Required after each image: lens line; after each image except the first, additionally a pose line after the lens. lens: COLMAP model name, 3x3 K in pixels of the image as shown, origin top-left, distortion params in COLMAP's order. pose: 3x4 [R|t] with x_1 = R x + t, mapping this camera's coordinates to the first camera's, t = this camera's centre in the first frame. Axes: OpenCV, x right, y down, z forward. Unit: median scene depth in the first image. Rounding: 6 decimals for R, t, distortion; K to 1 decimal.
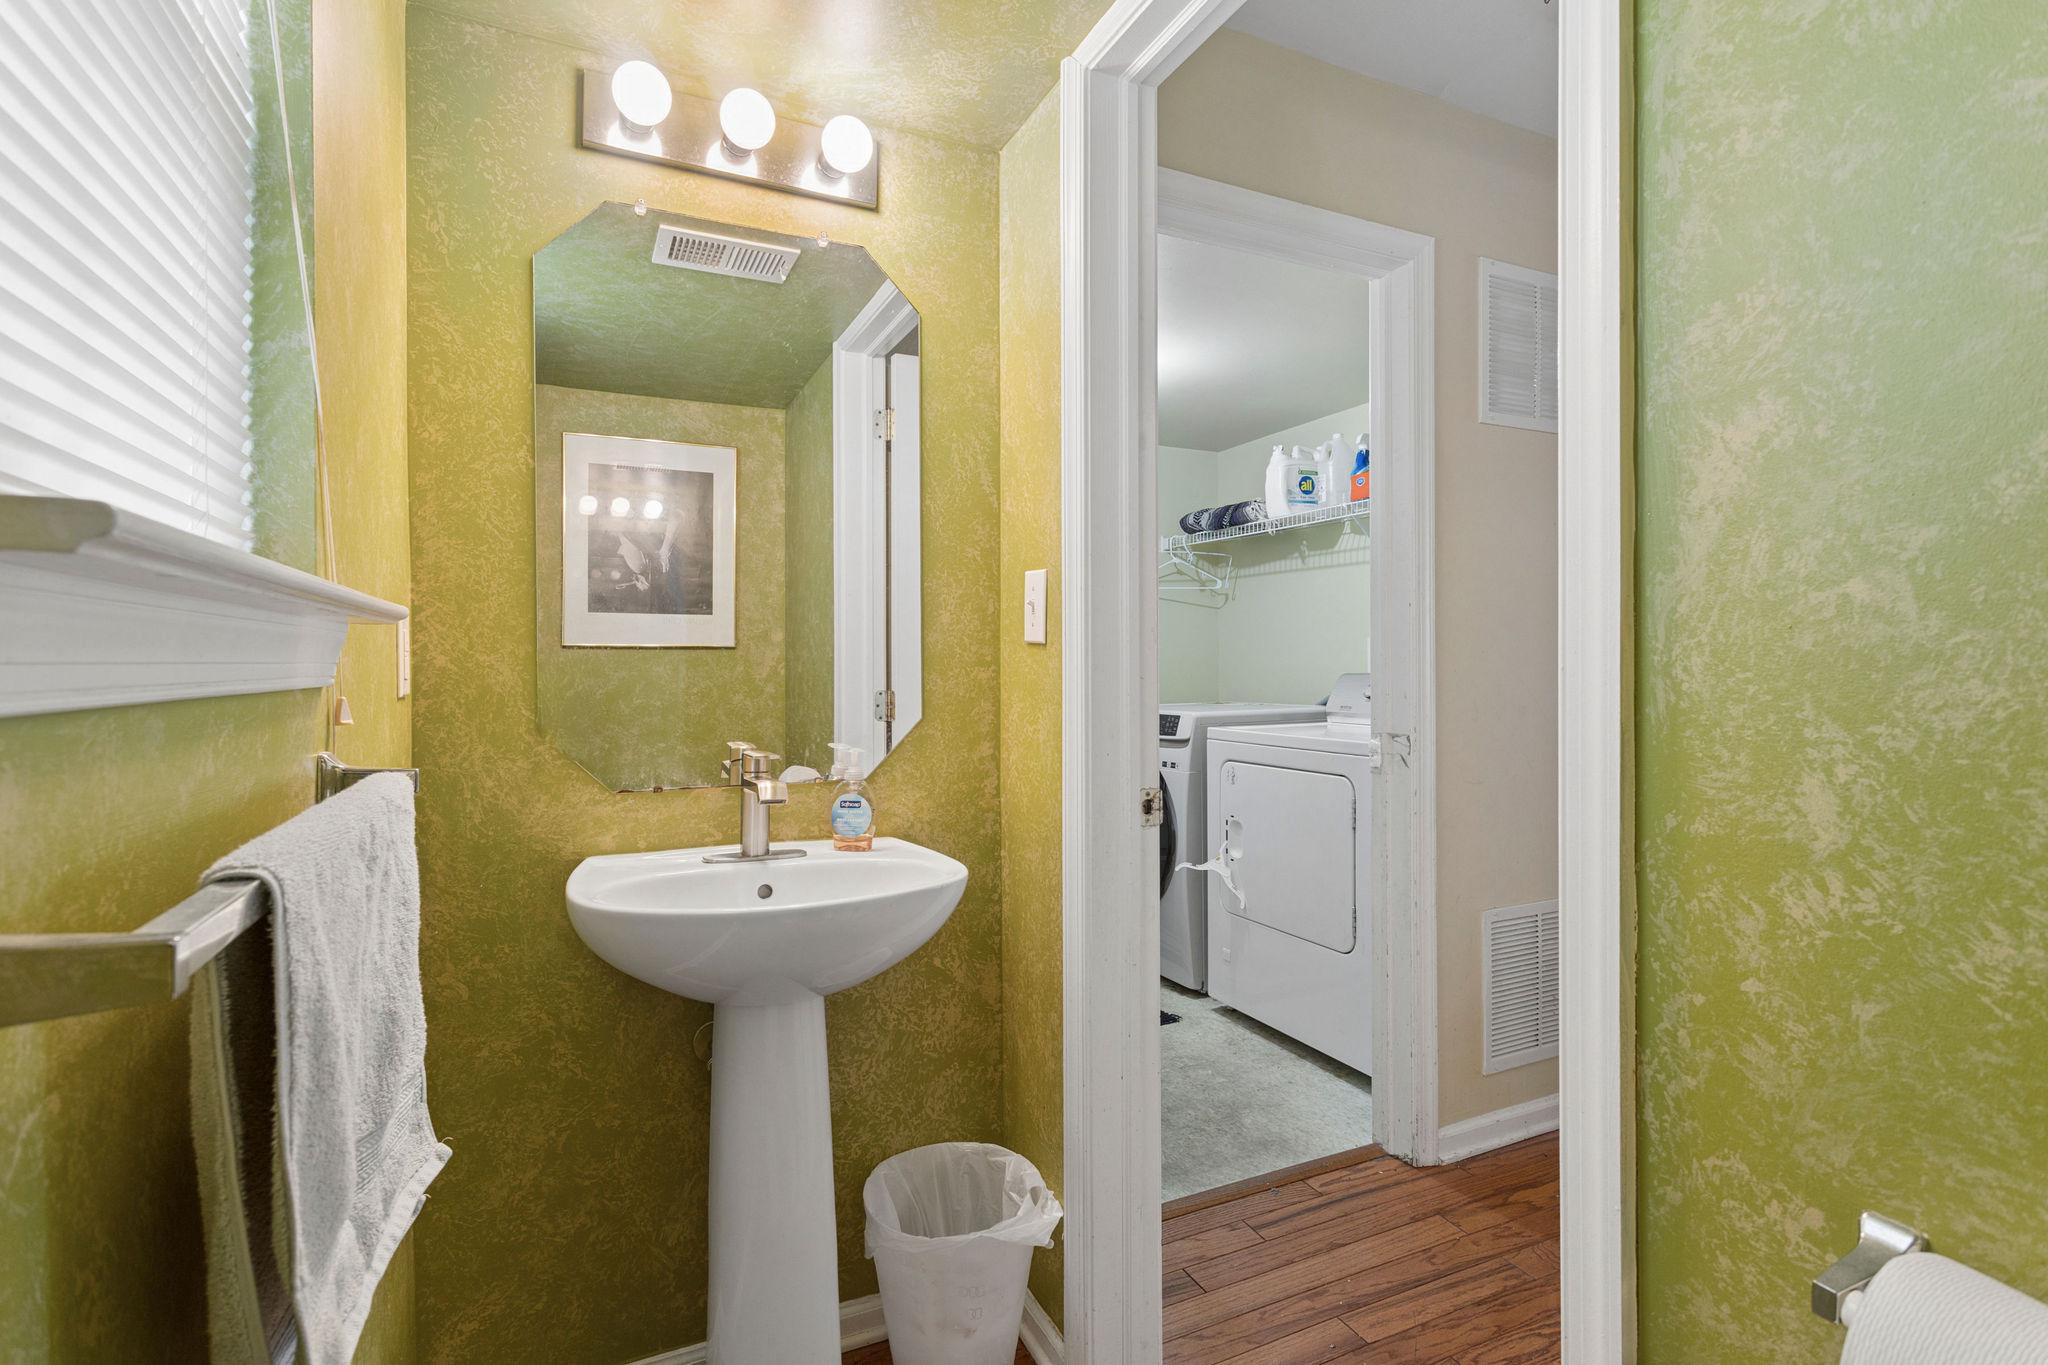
lens RADIAL K [[985.9, 0, 1025.3], [0, 985.9, 670.9], [0, 0, 1]] dist [-0.002368, -0.000834]
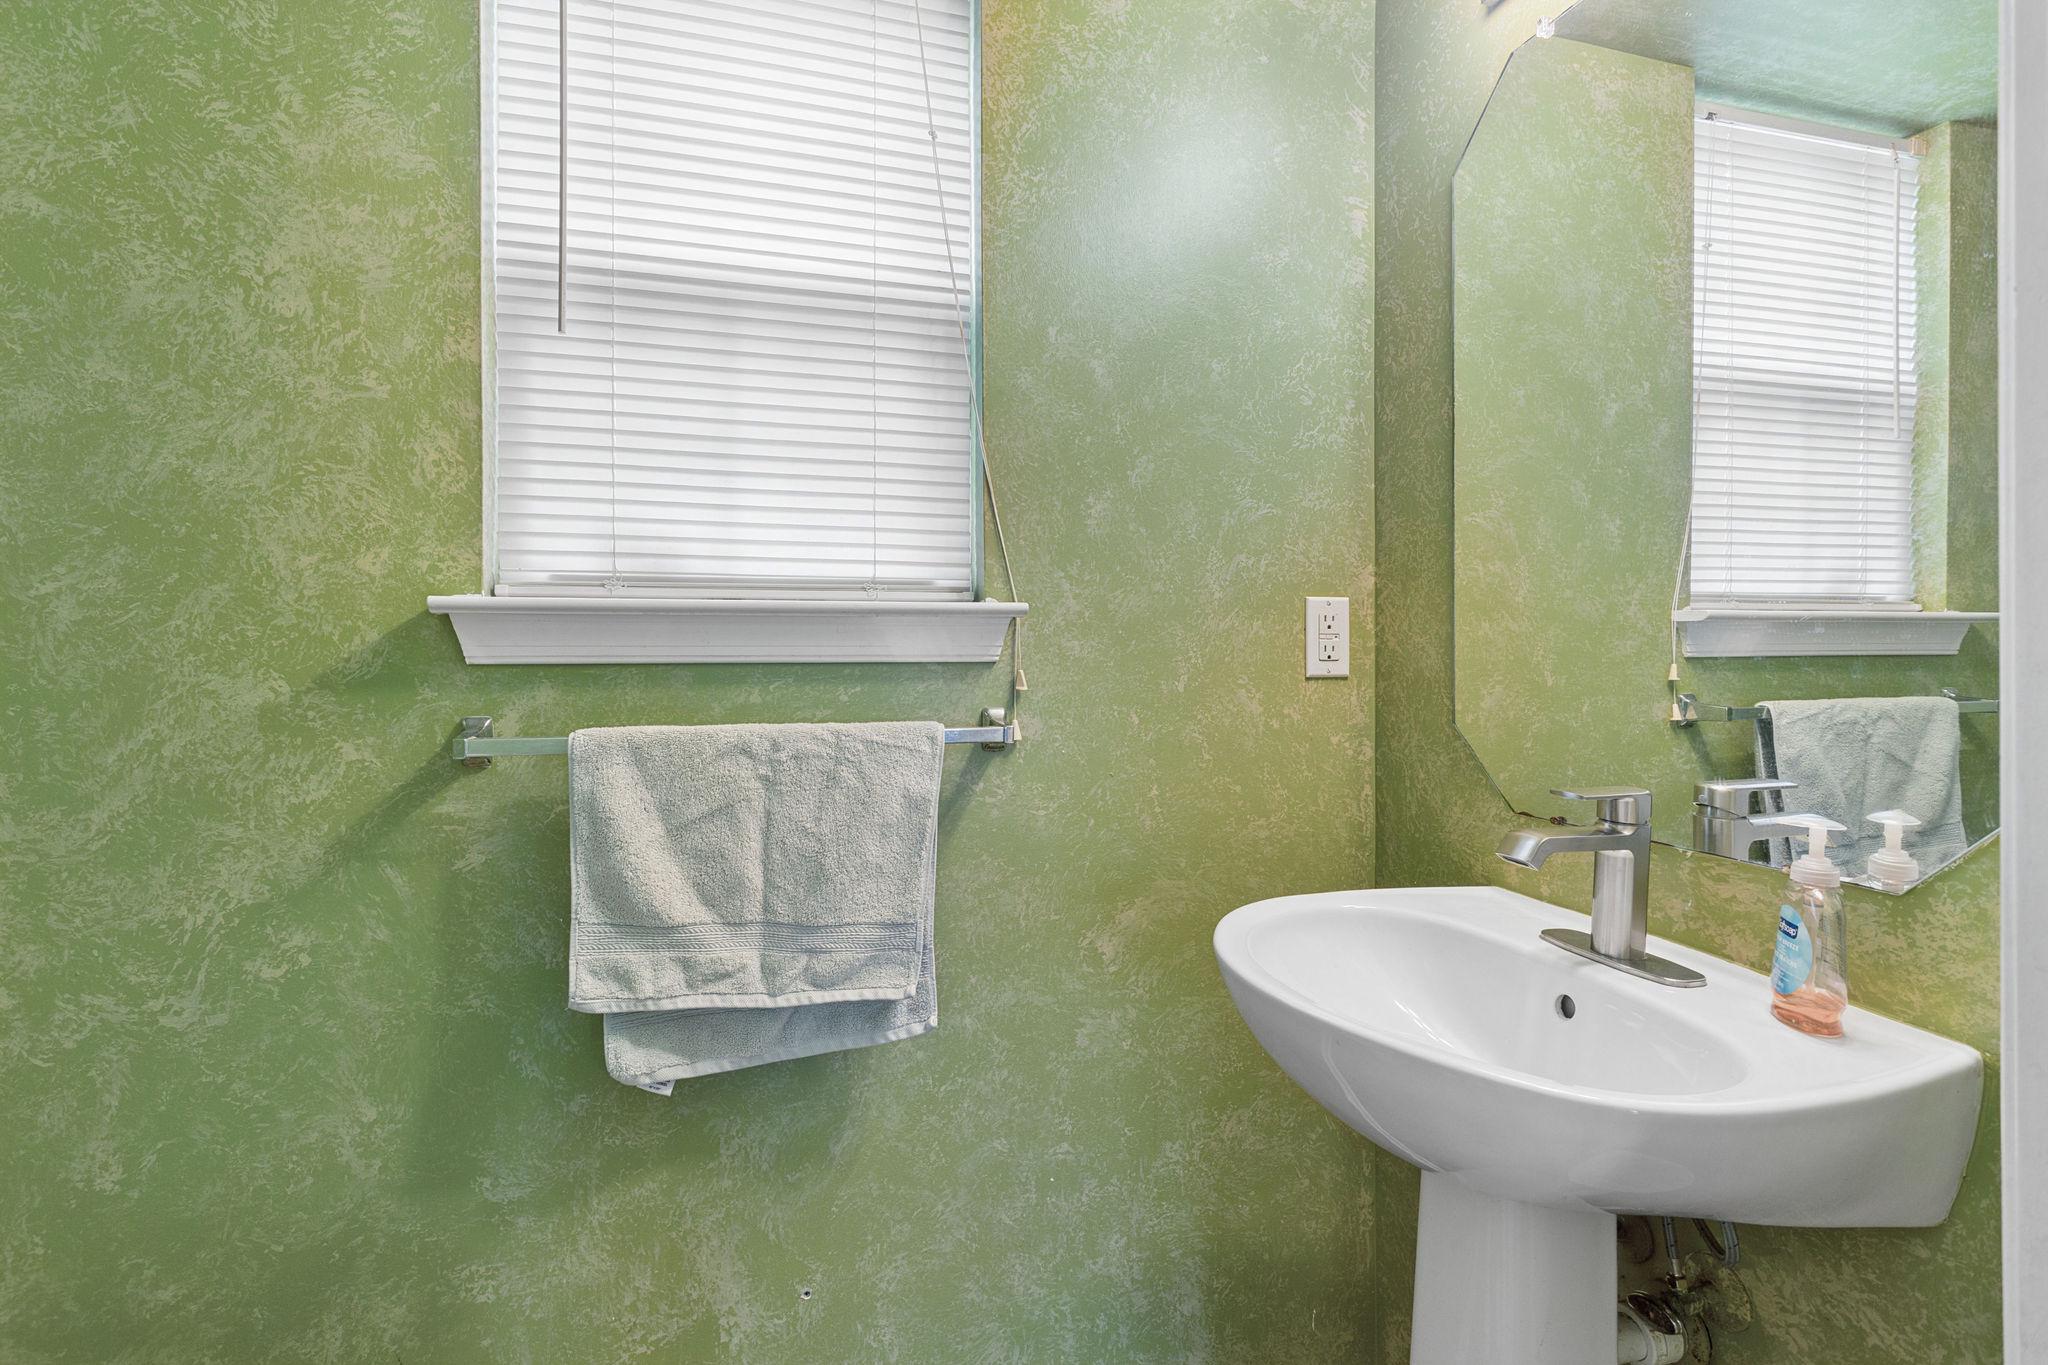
lens RADIAL K [[985.9, 0, 1024.5], [0, 985.9, 662.1], [0, 0, 1]] dist [-0.002368, -0.000834]
pose [[-0.167908, 0.012596, -0.985722, 0.434898], [-0.011400, 0.999827, 0.014718, -0.001334], [0.985737, 0.013708, -0.167736, 0.791590]]
